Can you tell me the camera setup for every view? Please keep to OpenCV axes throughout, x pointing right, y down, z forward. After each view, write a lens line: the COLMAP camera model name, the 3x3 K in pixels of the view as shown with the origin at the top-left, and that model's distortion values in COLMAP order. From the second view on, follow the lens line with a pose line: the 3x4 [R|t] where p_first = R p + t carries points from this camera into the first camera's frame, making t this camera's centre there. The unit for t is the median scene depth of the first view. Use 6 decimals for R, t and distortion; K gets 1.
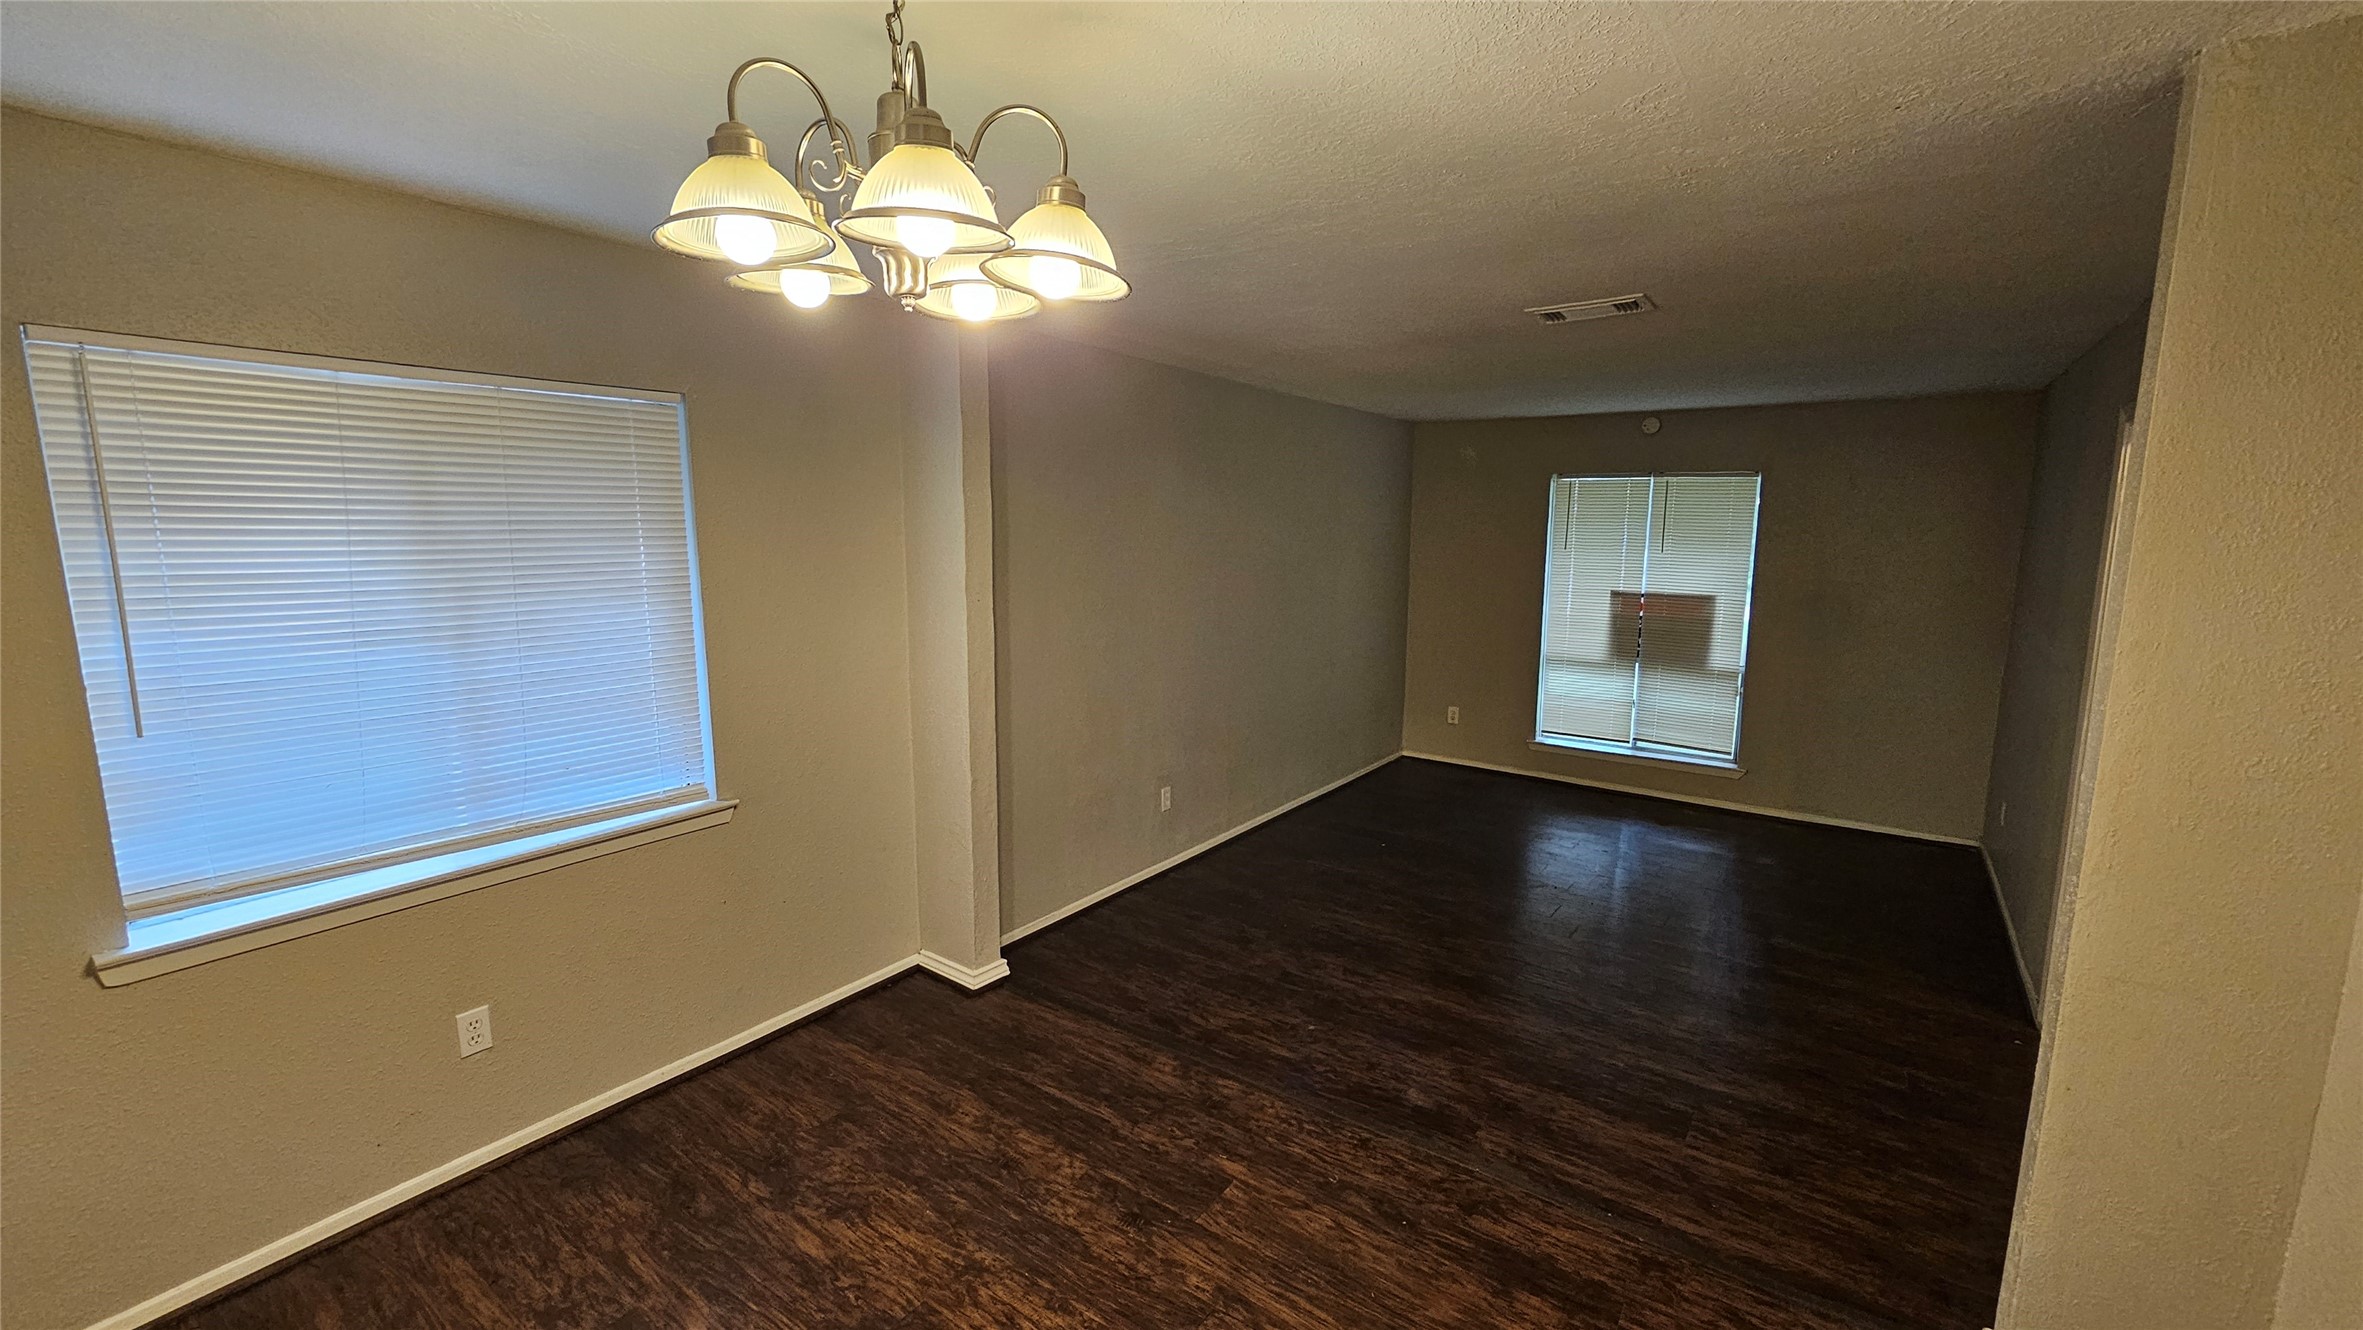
lens RADIAL K [[971.2, 0, 1179.1], [0, 971.2, 660.4], [0, 0, 1]] dist [0.001138, -0.000140]
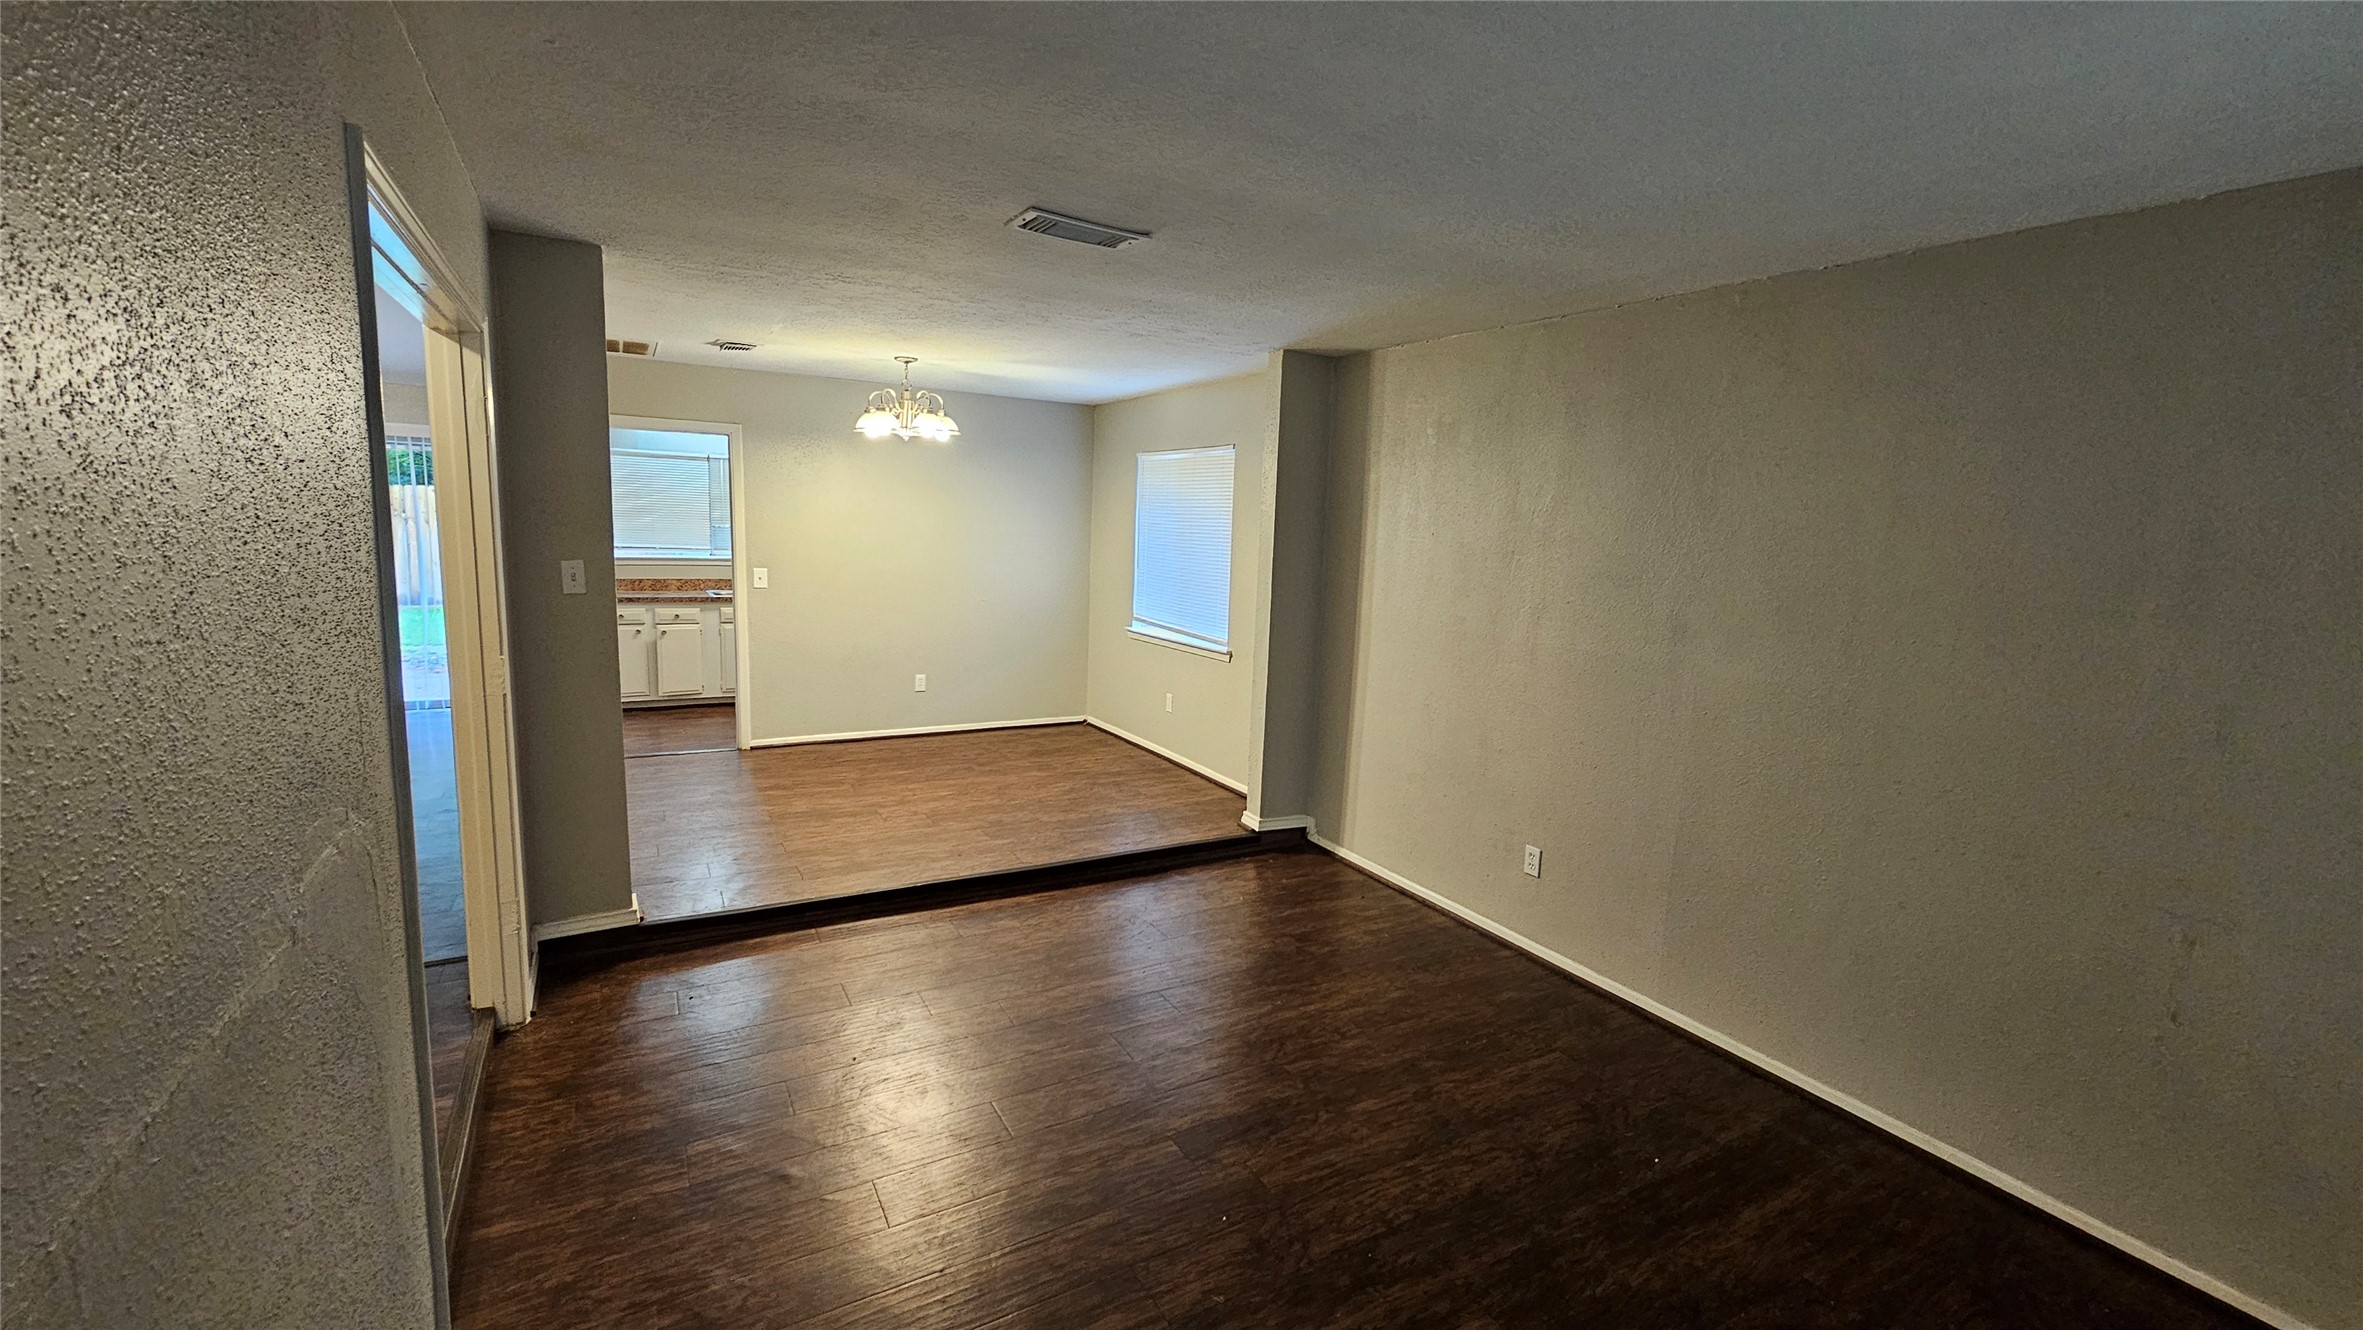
lens RADIAL K [[971.2, 0, 1179.1], [0, 971.2, 660.4], [0, 0, 1]] dist [0.001138, -0.000140]
pose [[-0.412905, 0.107572, -0.904399, 1.312506], [-0.178379, 0.964218, 0.196126, -0.197287], [0.893135, 0.242307, -0.378942, 1.626364]]
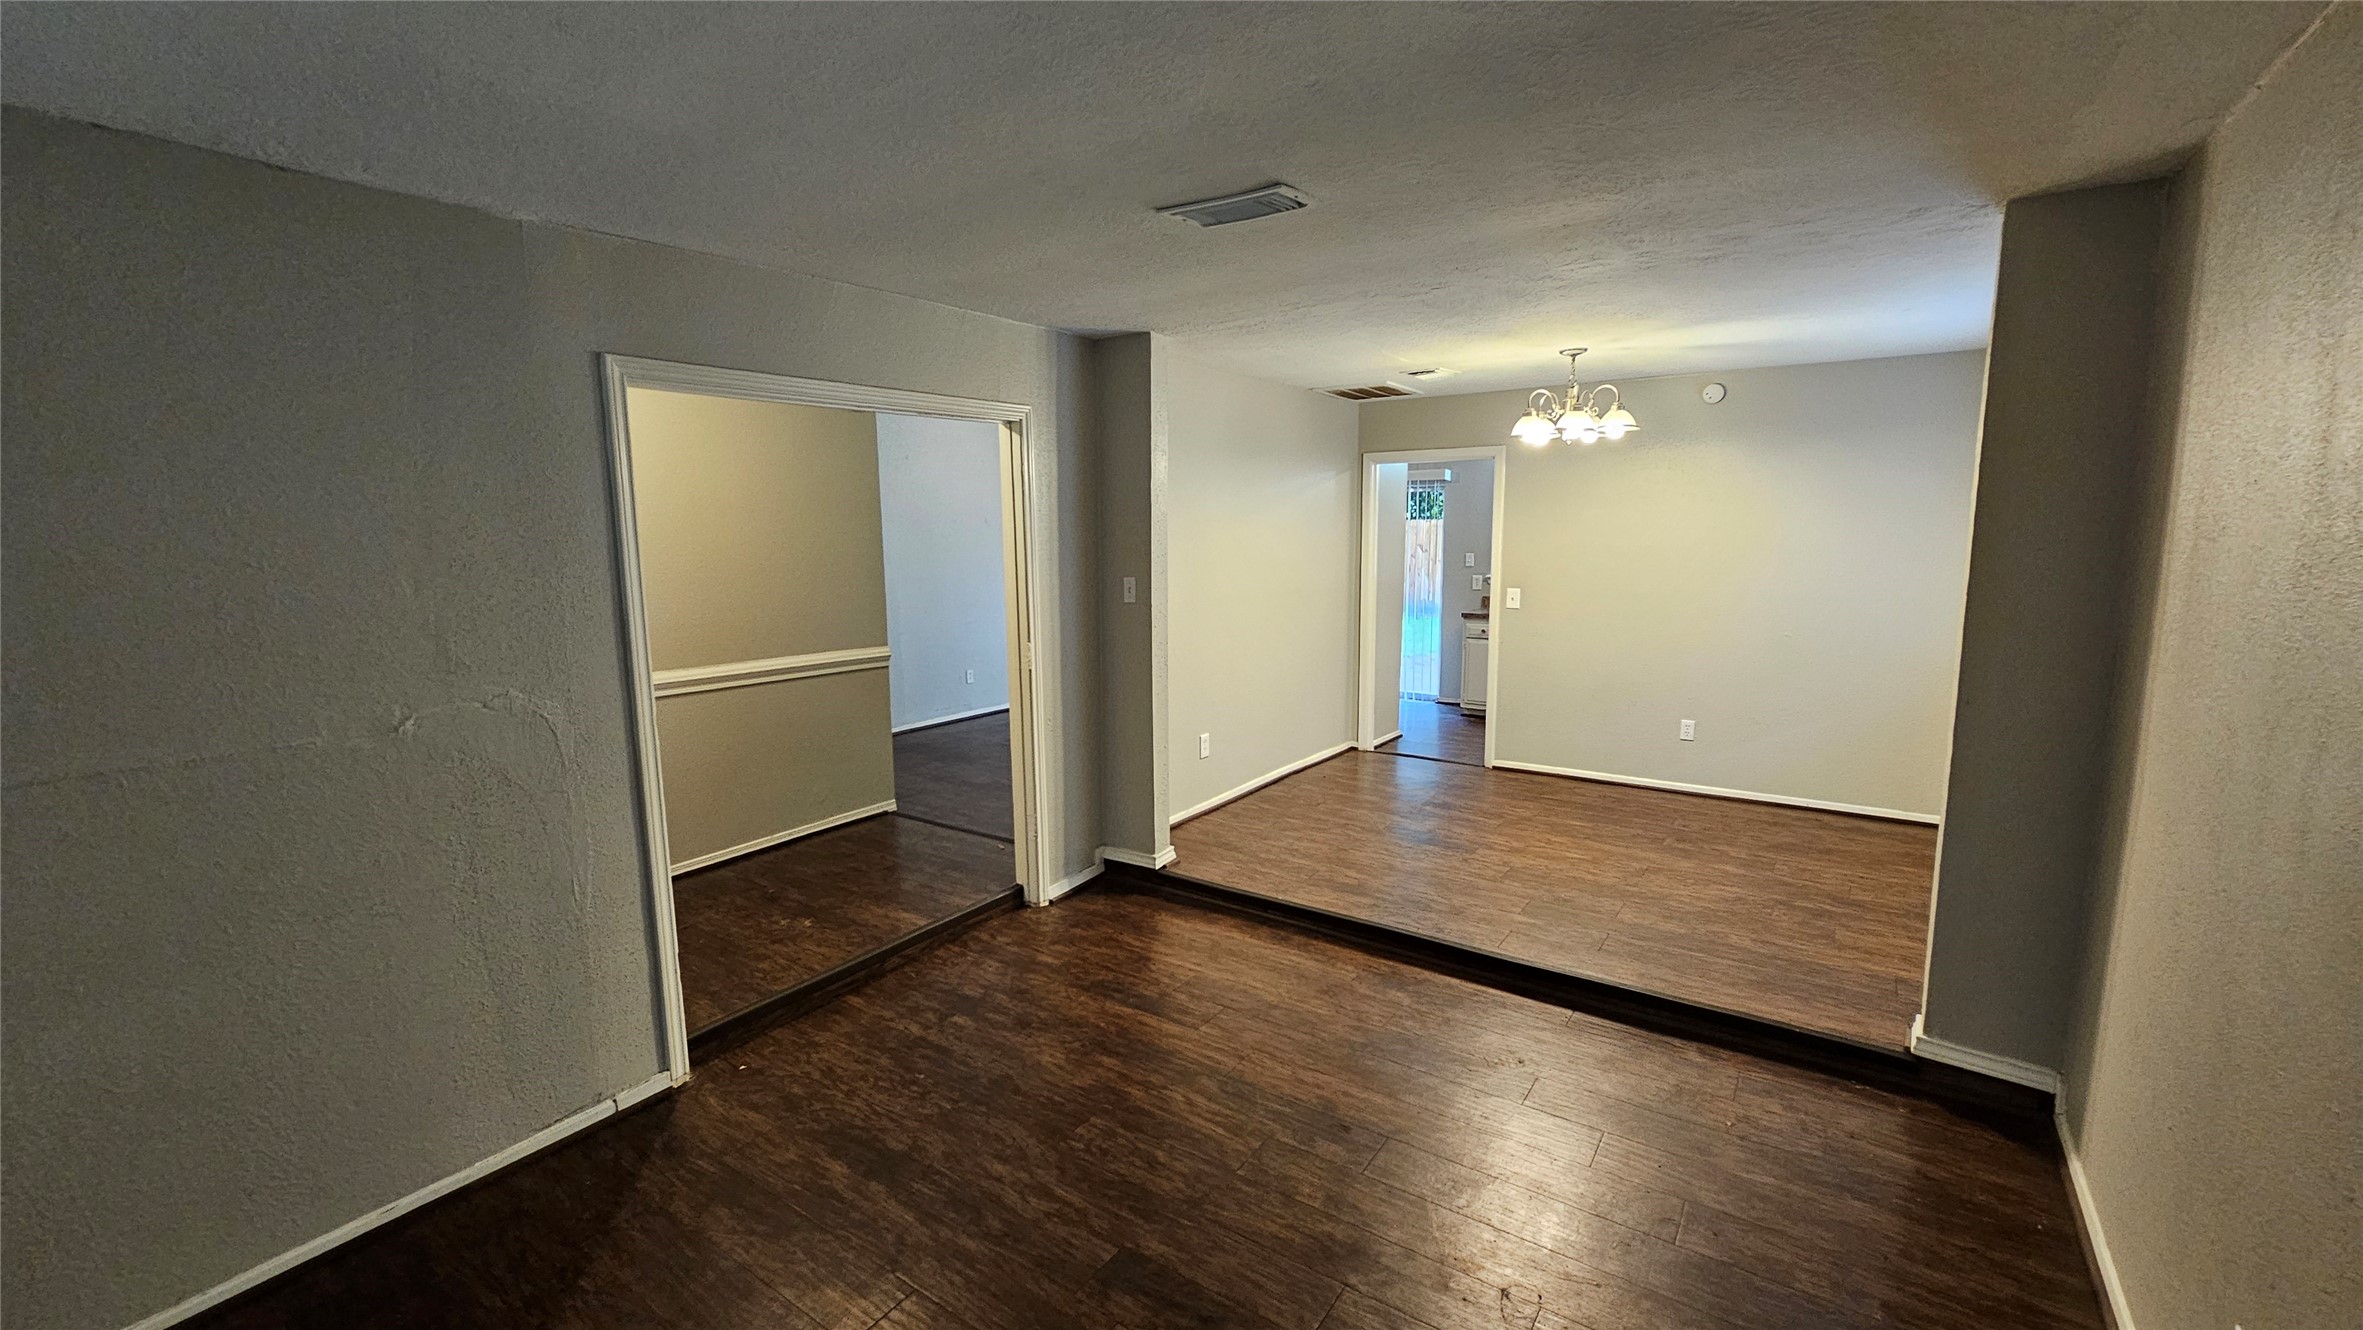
lens RADIAL K [[971.2, 0, 1179.1], [0, 971.2, 660.4], [0, 0, 1]] dist [0.001138, -0.000140]
pose [[-0.999957, 0.005668, -0.007296, 0.515384], [0.003341, 0.958120, 0.286347, -0.263720], [0.008613, 0.286310, -0.958098, 1.990816]]
